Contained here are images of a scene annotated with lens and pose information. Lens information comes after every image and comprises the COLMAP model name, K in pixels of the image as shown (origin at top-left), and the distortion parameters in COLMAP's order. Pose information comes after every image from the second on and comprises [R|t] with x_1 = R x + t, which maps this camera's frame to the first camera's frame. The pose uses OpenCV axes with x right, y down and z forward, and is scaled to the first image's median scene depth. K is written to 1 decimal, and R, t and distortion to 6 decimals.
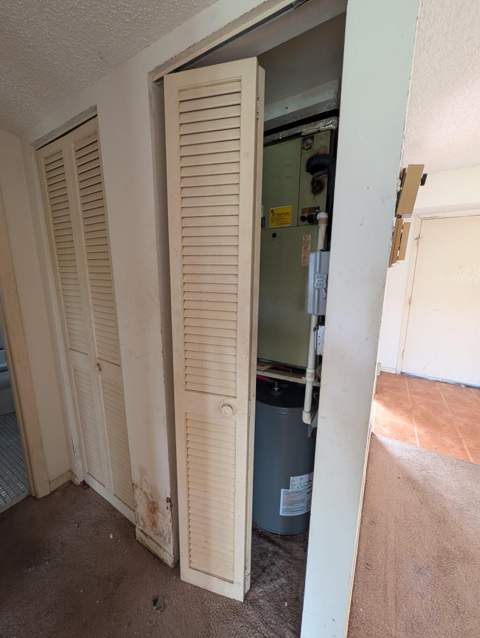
lens RADIAL K [[246.1, 0, 240.0], [0, 246.1, 319.0], [0, 0, 1]] dist [0.000635, -0.000216]
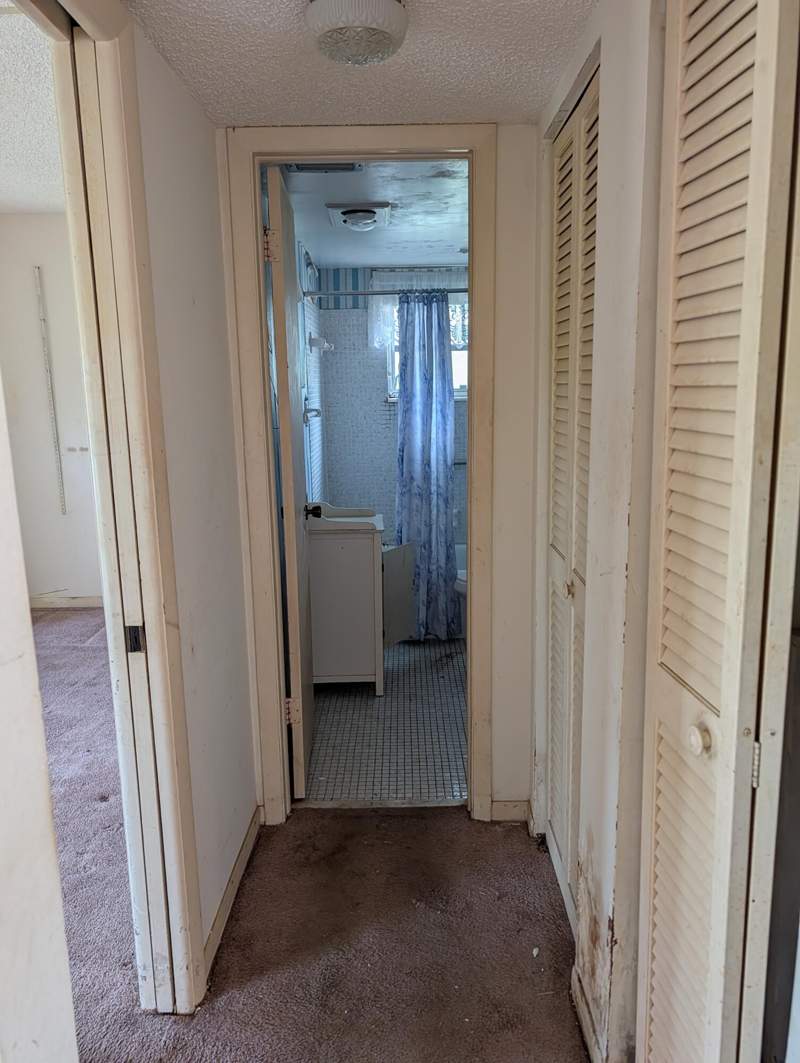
lens RADIAL K [[770.3, 0, 393.3], [0, 770.3, 533.9], [0, 0, 1]] dist [0.009716, -0.006692]
pose [[0.497081, 0.144146, -0.855647, 0.456089], [-0.137579, 0.986724, 0.086303, 0.012040], [0.856728, 0.074820, 0.510314, -0.033252]]
